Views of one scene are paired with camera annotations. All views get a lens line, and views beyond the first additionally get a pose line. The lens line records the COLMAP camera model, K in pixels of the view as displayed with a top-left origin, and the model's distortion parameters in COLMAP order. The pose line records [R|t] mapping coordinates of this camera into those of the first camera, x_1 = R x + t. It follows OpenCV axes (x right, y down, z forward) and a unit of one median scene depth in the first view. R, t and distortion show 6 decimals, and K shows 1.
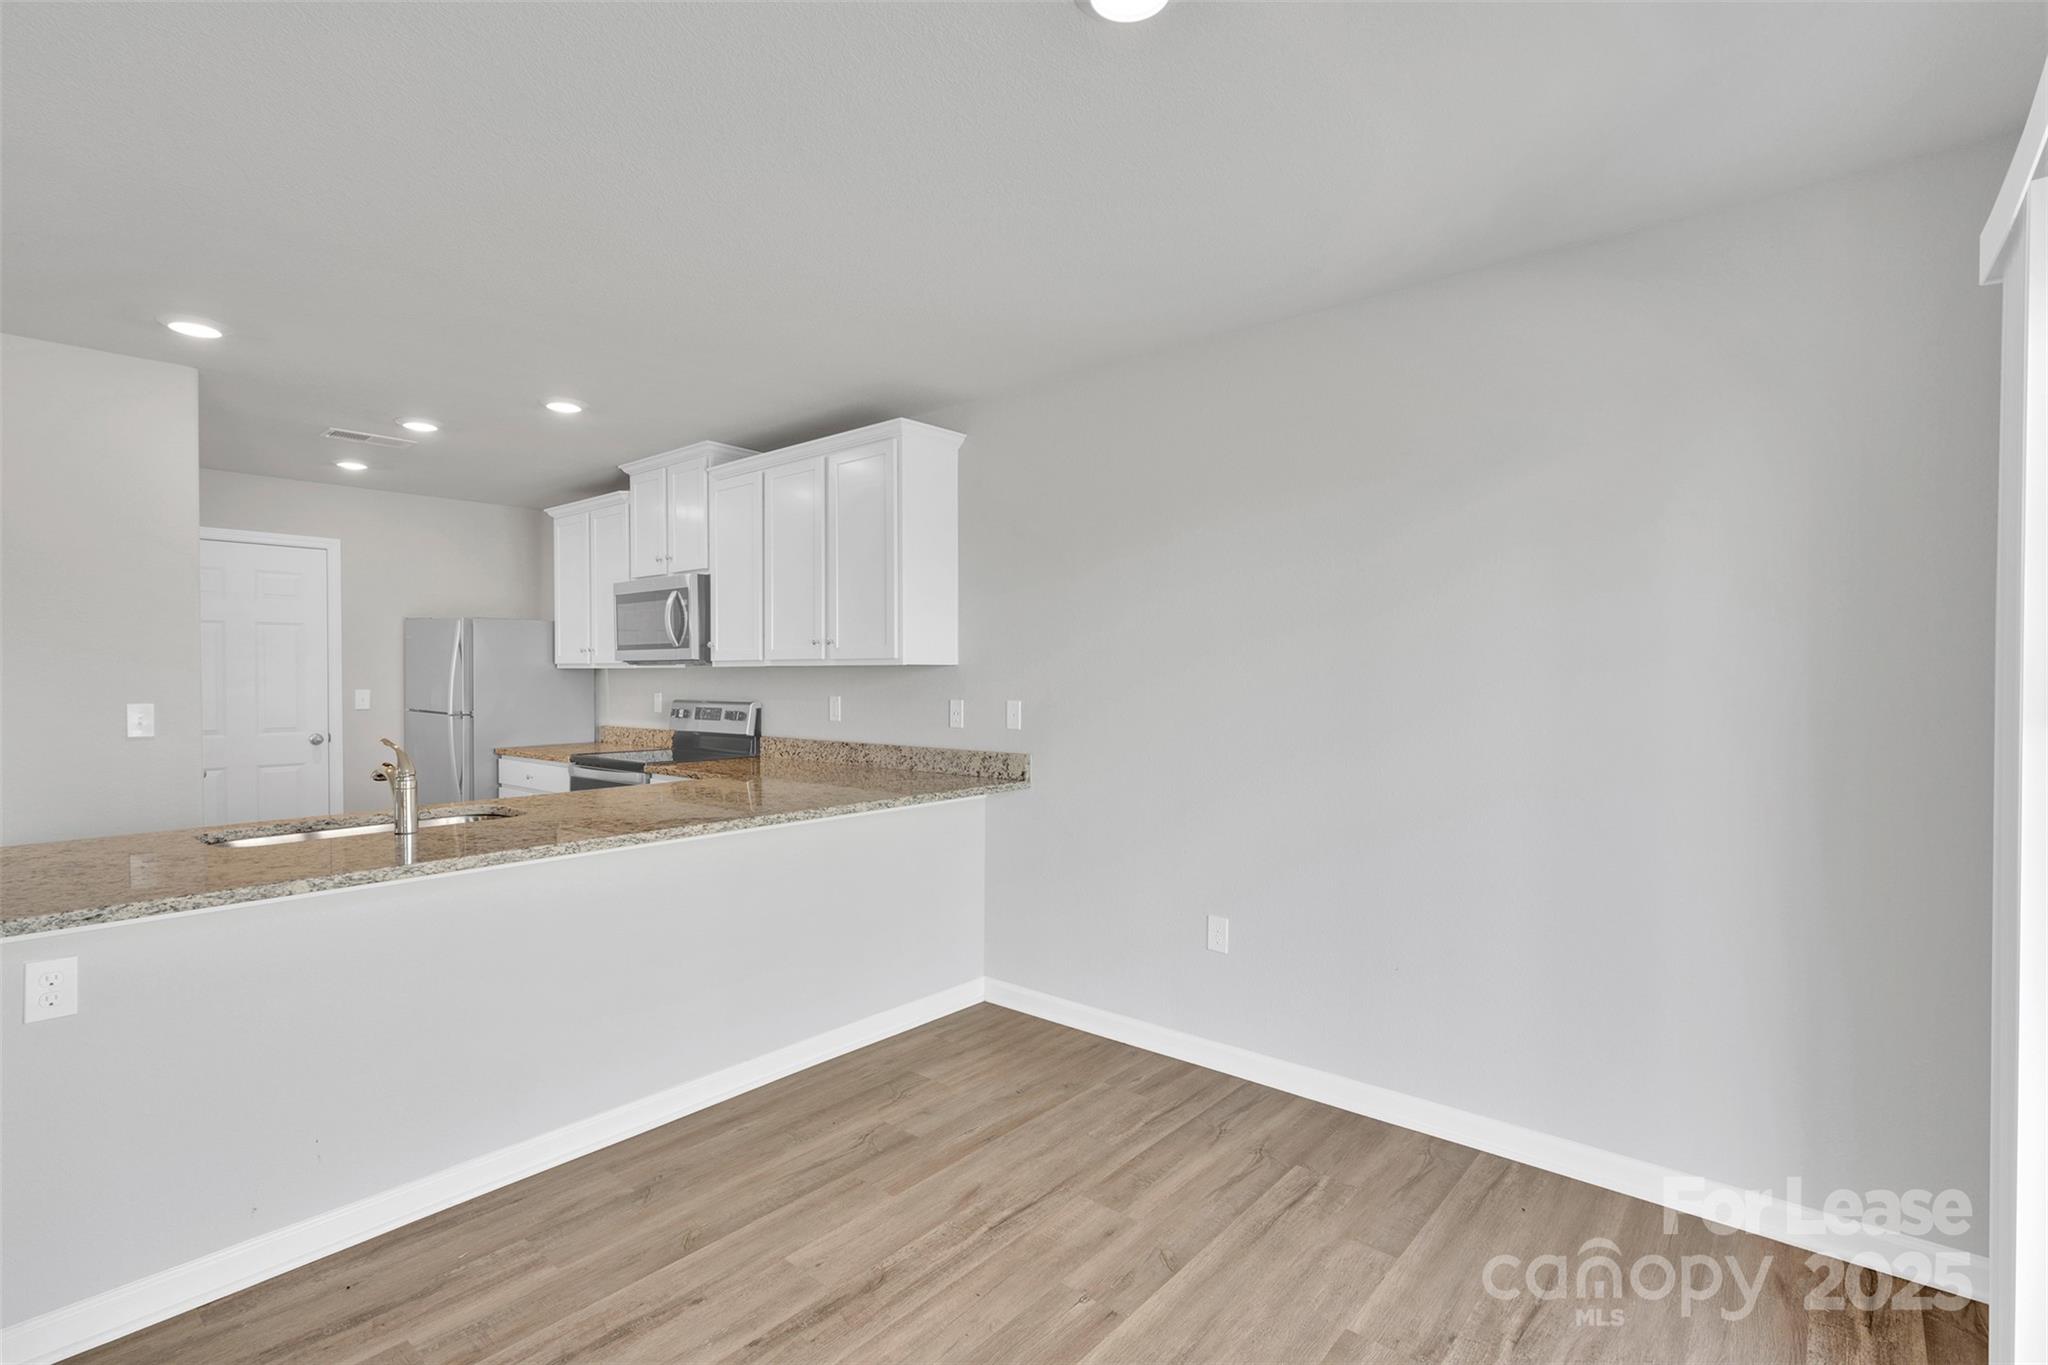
lens RADIAL K [[952.9, 0, 1024.0], [0, 952.9, 682.5], [0, 0, 1]] dist [0.001331, 0.000146]
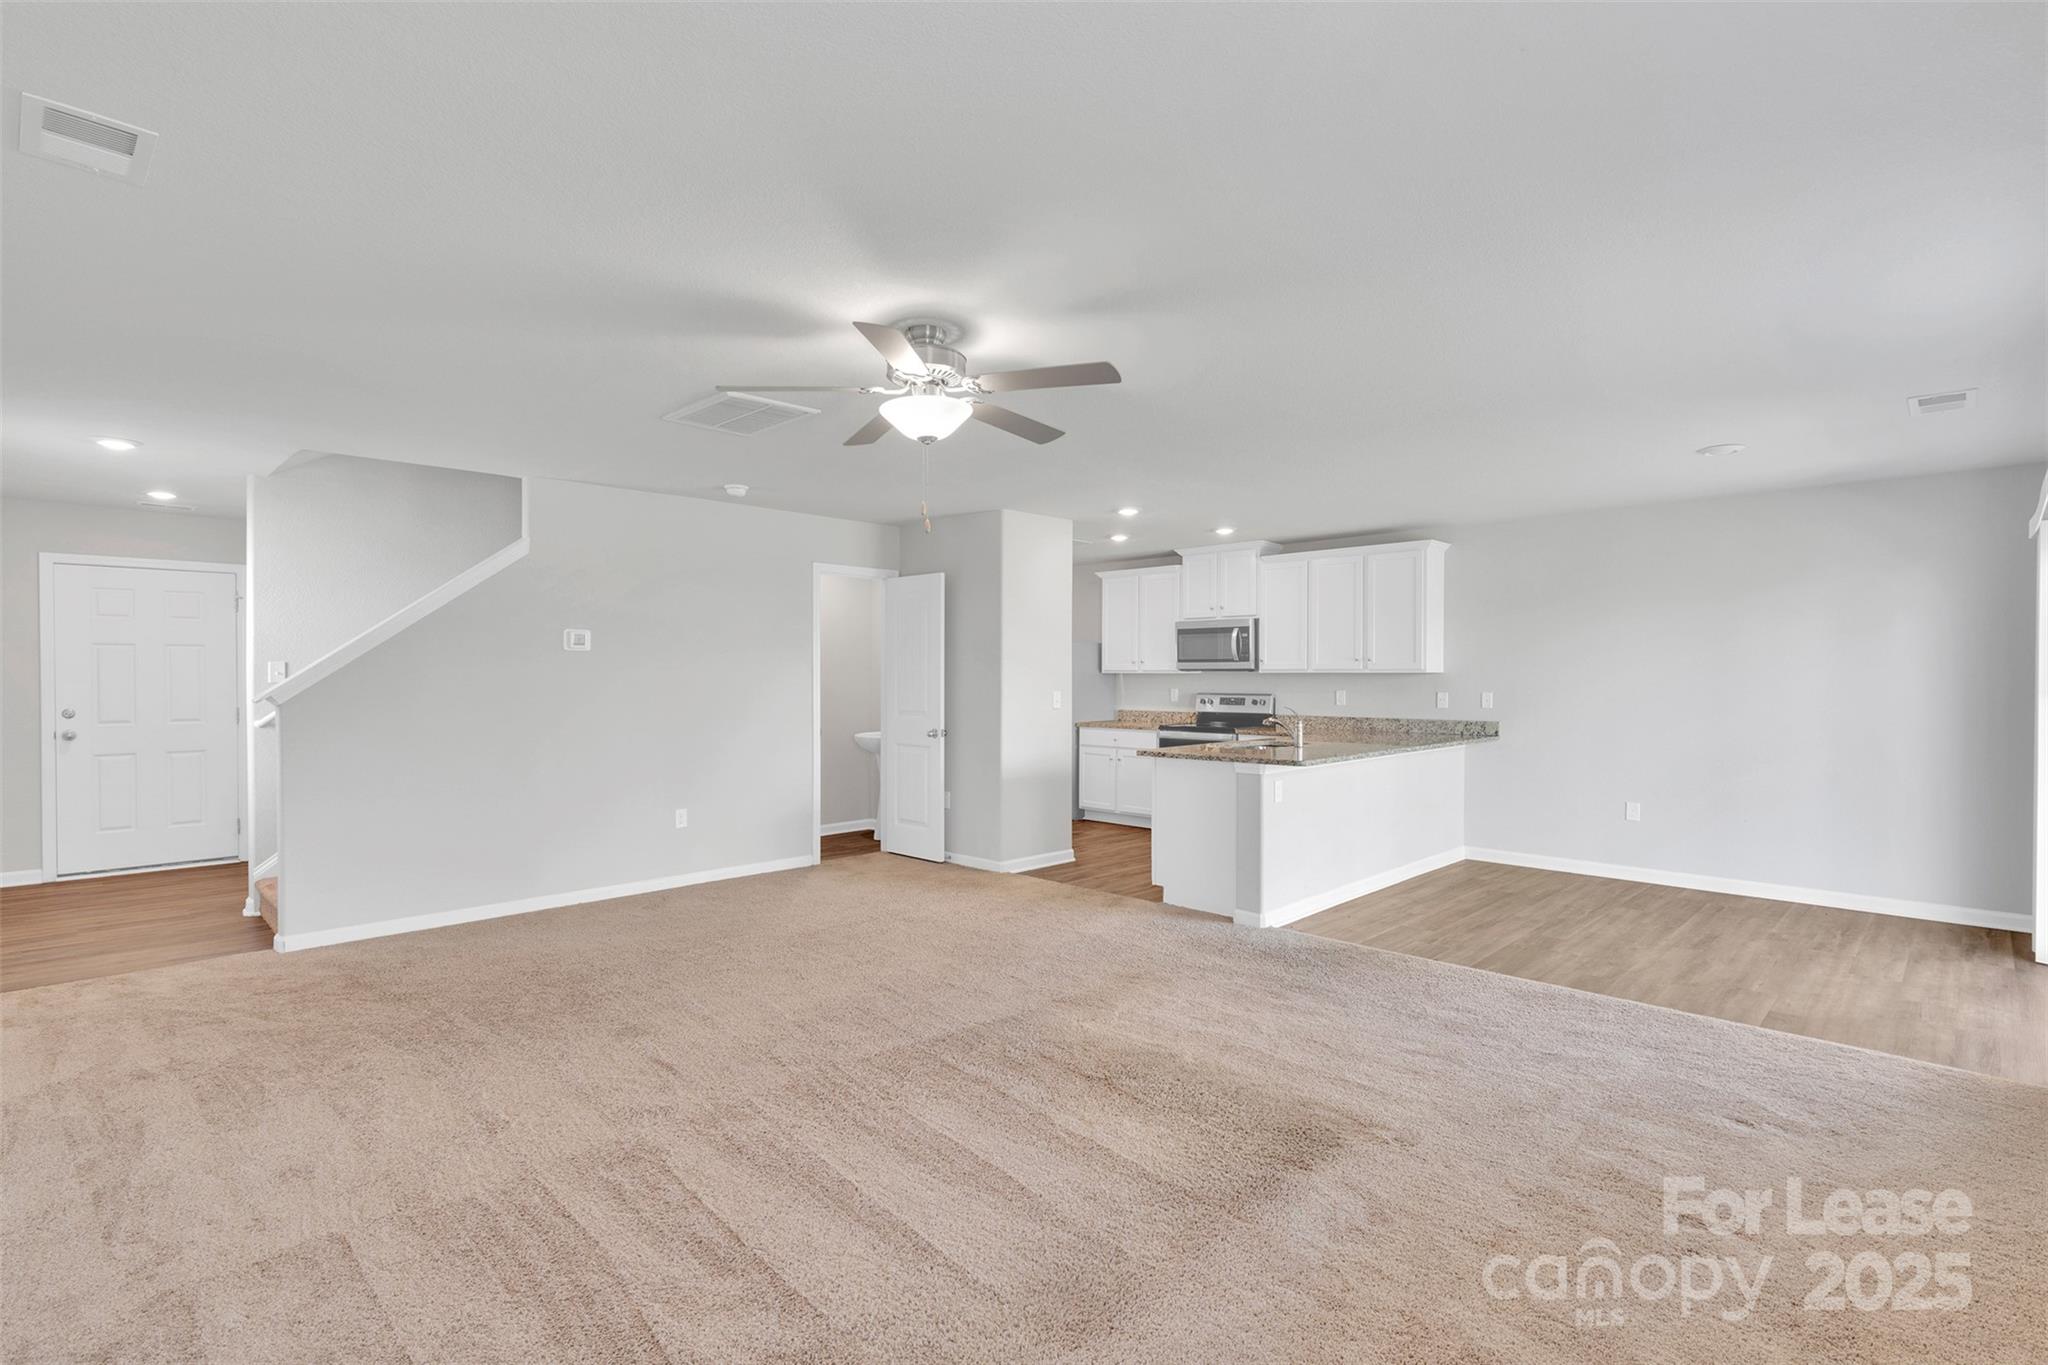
lens RADIAL K [[952.9, 0, 1024.0], [0, 952.9, 682.5], [0, 0, 1]] dist [0.001331, 0.000146]
pose [[0.996223, 0.000800, -0.086825, -0.626921], [-0.000856, 0.999999, -0.000610, 0.001728], [0.086824, 0.000682, 0.996223, -0.758581]]
